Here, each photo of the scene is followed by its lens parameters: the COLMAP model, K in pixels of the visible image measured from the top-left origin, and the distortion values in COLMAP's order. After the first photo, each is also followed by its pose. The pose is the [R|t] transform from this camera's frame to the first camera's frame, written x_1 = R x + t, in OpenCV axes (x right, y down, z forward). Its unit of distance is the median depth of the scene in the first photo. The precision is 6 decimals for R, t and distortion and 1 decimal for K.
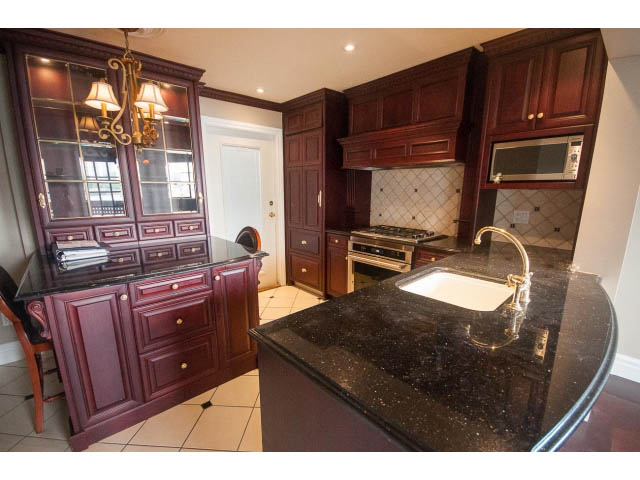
lens RADIAL K [[280.2, 0, 321.1], [0, 280.2, 243.1], [0, 0, 1]] dist [-0.000877, -0.004440]
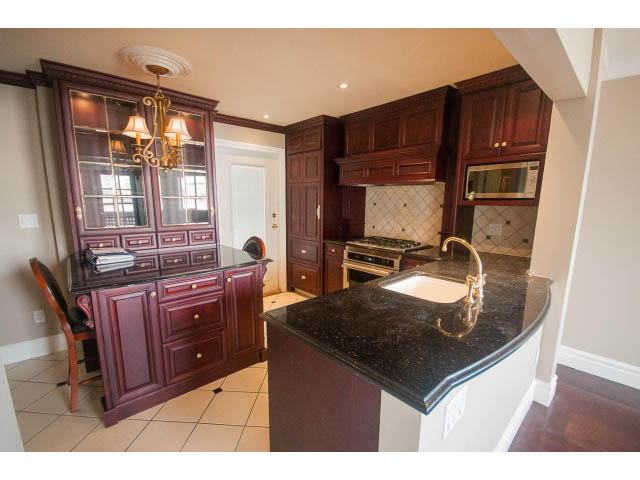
lens RADIAL K [[280.2, 0, 319.9], [0, 280.2, 241.4], [0, 0, 1]] dist [-0.000877, -0.004440]
pose [[0.999967, 0.006739, -0.004604, 0.011143], [-0.006946, 0.998893, -0.046523, 0.013585], [0.004285, 0.046553, 0.998907, -0.149870]]
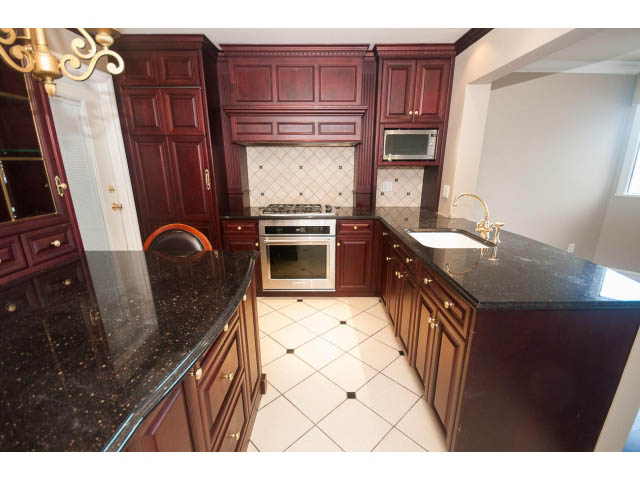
lens RADIAL K [[280.2, 0, 321.1], [0, 280.2, 241.6], [0, 0, 1]] dist [-0.000877, -0.004440]
pose [[0.676465, -0.199838, 0.708844, -0.591216], [0.143211, 0.979803, 0.139558, -0.075234], [-0.722416, 0.007108, 0.691422, 0.327849]]
